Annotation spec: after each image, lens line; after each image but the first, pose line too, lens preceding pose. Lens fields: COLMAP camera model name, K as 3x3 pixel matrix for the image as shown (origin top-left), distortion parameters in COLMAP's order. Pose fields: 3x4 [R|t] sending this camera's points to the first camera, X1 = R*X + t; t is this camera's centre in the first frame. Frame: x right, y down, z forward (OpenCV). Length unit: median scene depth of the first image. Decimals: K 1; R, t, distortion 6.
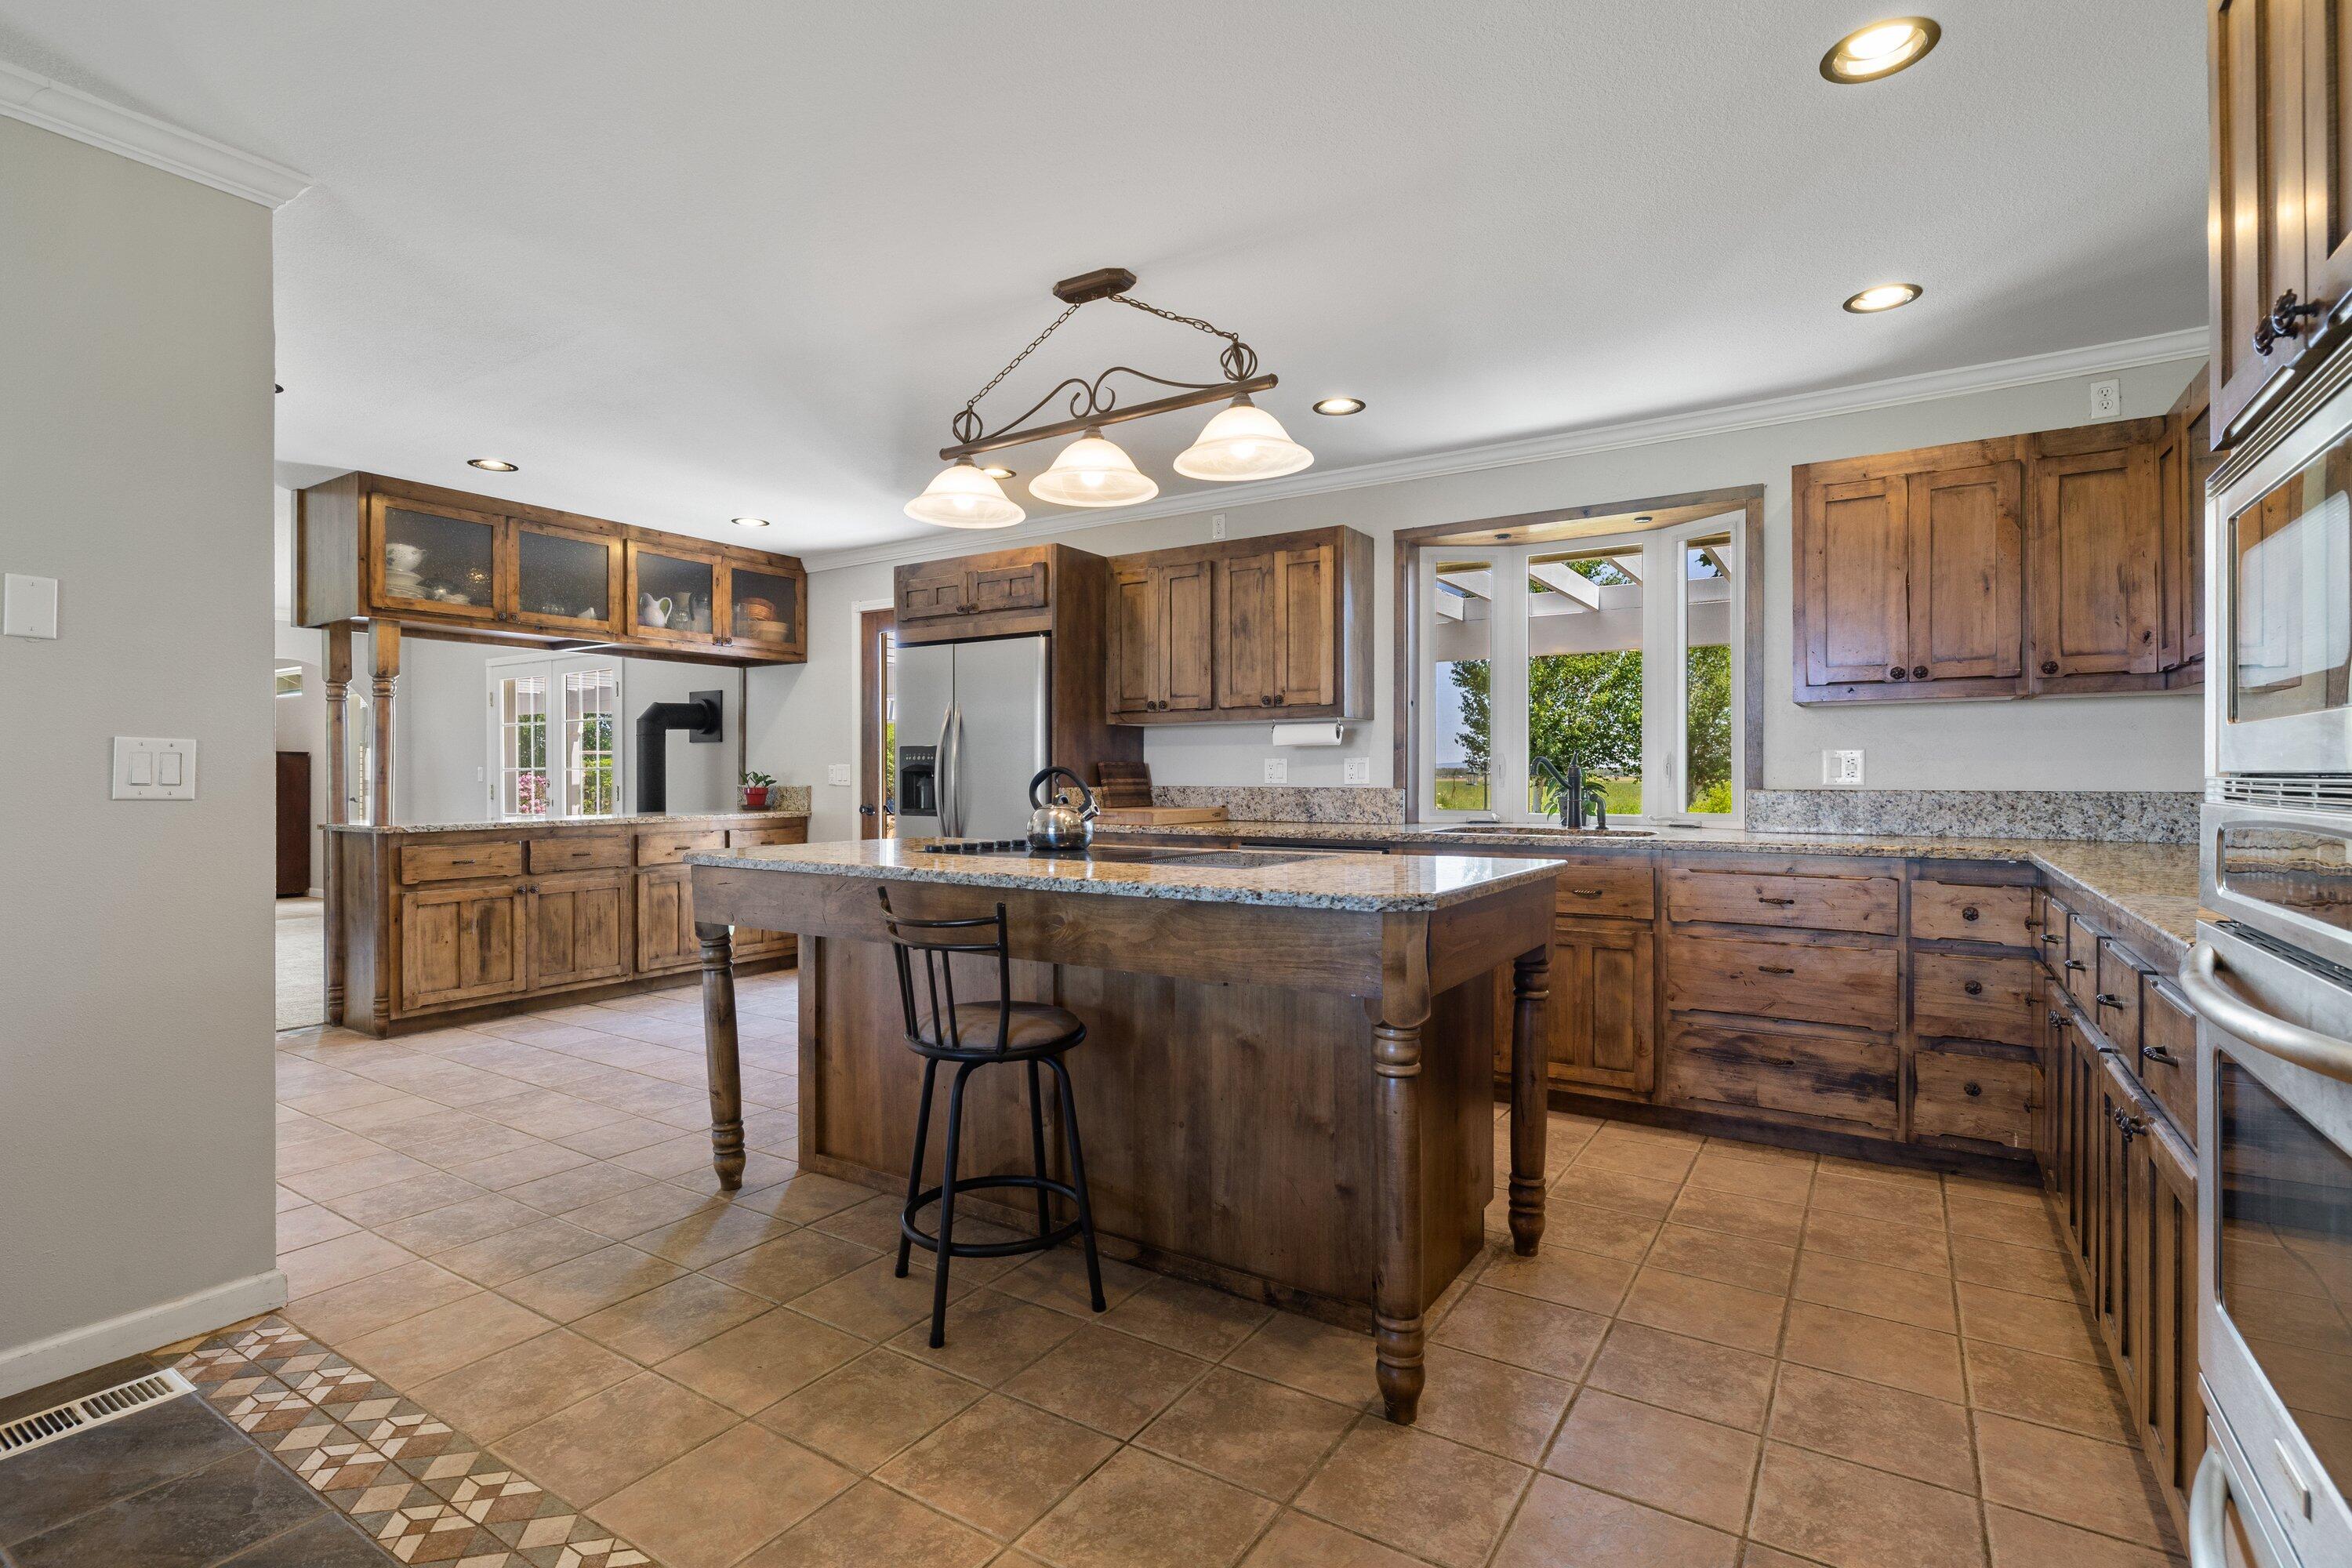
lens RADIAL K [[1127.0, 0, 1173.8], [0, 1127.0, 767.7], [0, 0, 1]] dist [-0.002898, 0.000236]
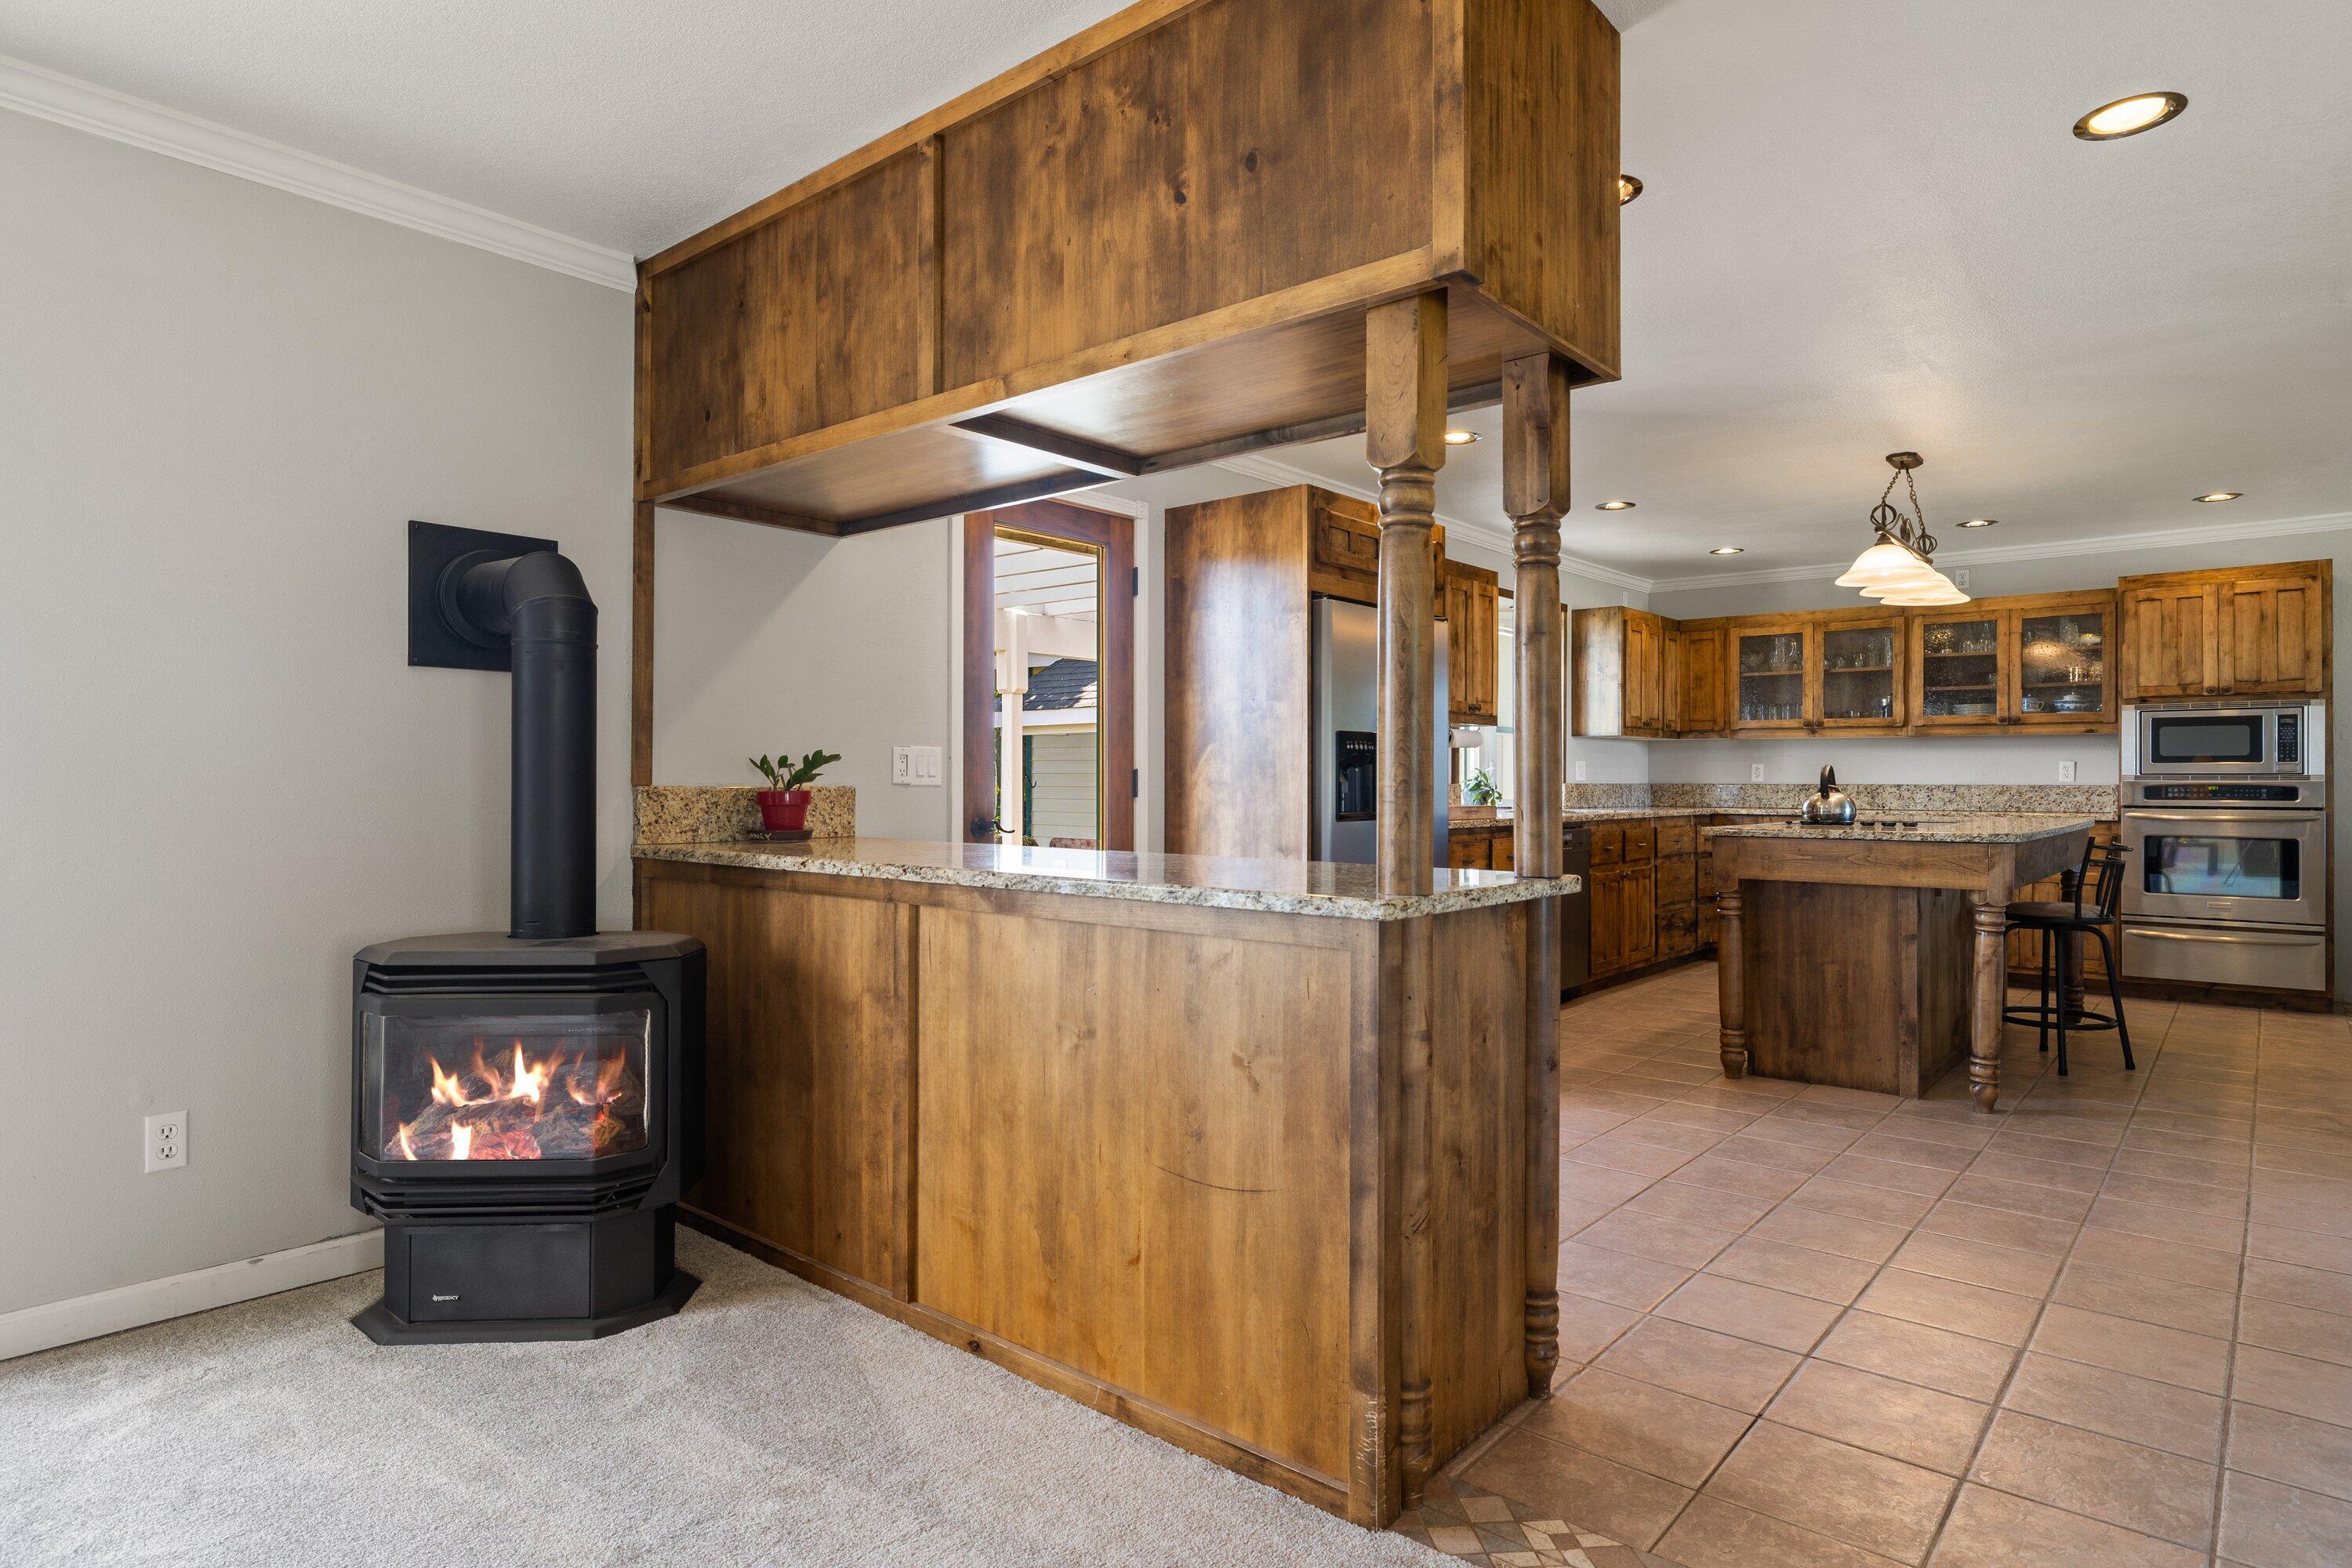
lens RADIAL K [[1286.9, 0, 1171.4], [0, 1286.9, 778.1], [0, 0, 1]] dist [0.001334, -0.000425]
pose [[0.134477, 0.003530, 0.990910, -1.235813], [-0.011284, 0.999934, -0.002031, 0.017955], [-0.990852, -0.010908, 0.134508, 1.105557]]
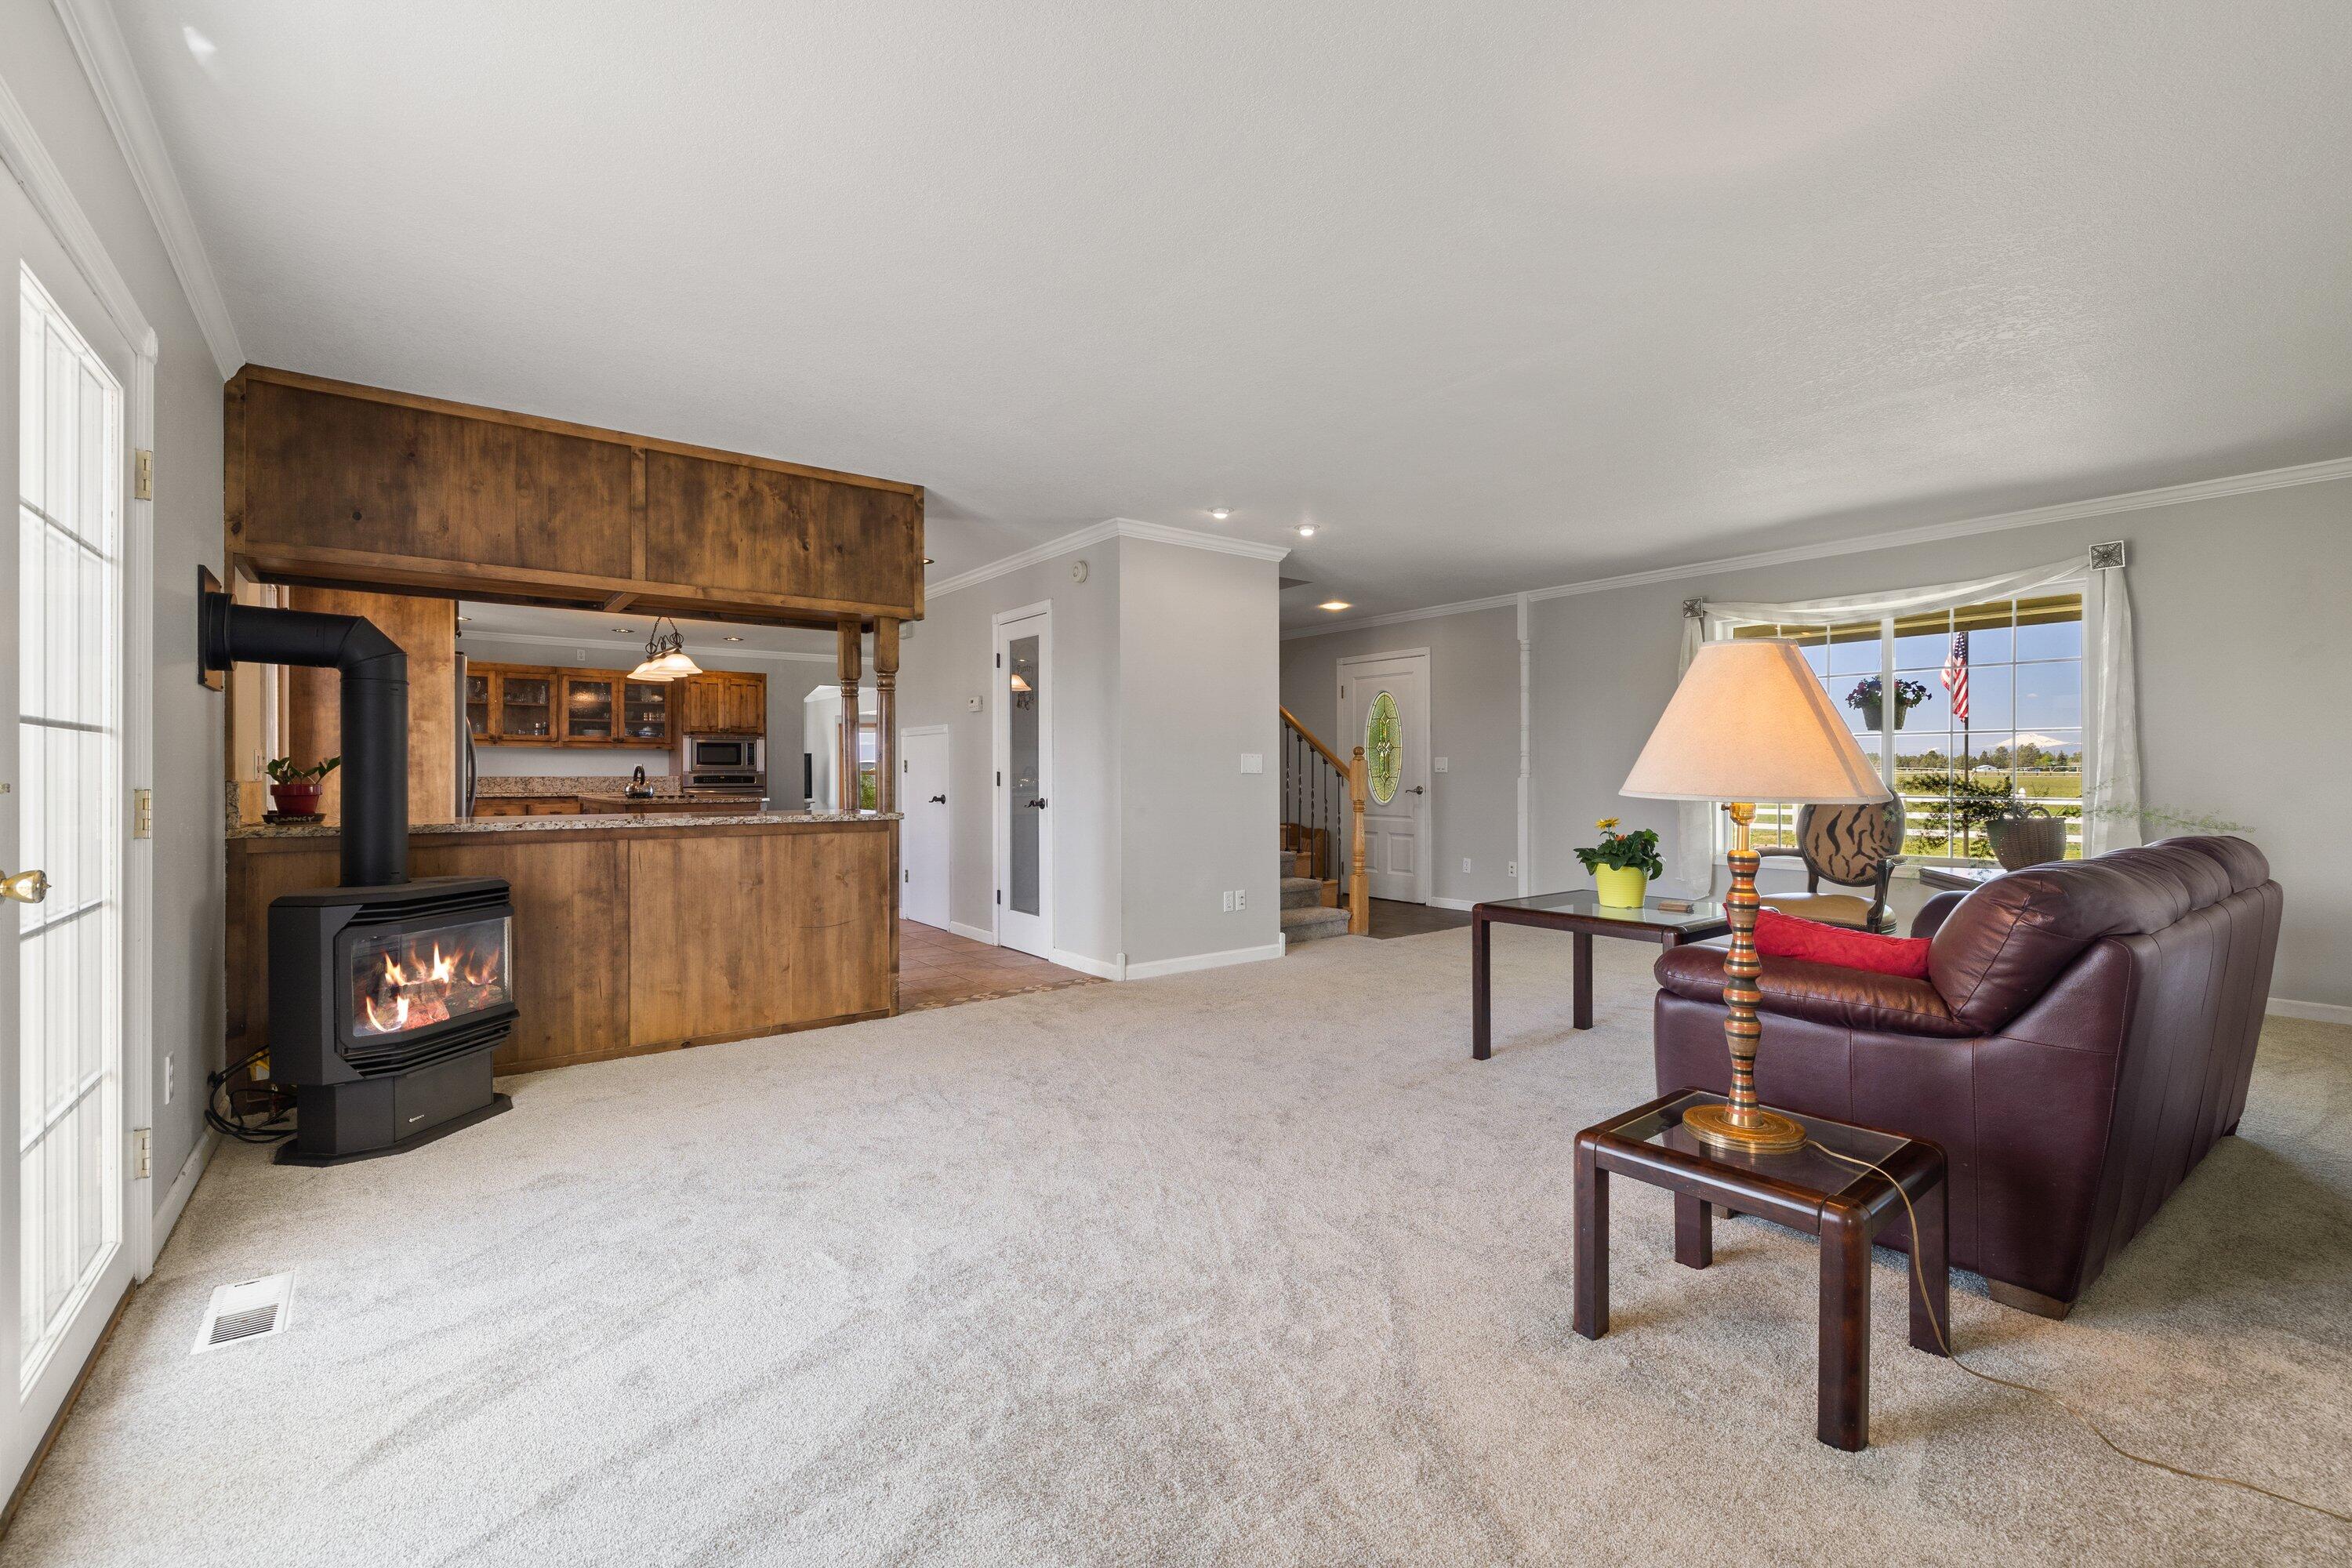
lens RADIAL K [[1012.0, 0, 1176.0], [0, 1012.0, 784.0], [0, 0, 1]] dist [-0.000362, 0.000004]
pose [[-0.940334, -0.000838, 0.340251, -1.412454], [-0.000757, 1.000000, 0.000371, 0.025238], [-0.340252, 0.000092, -0.940334, 1.909574]]
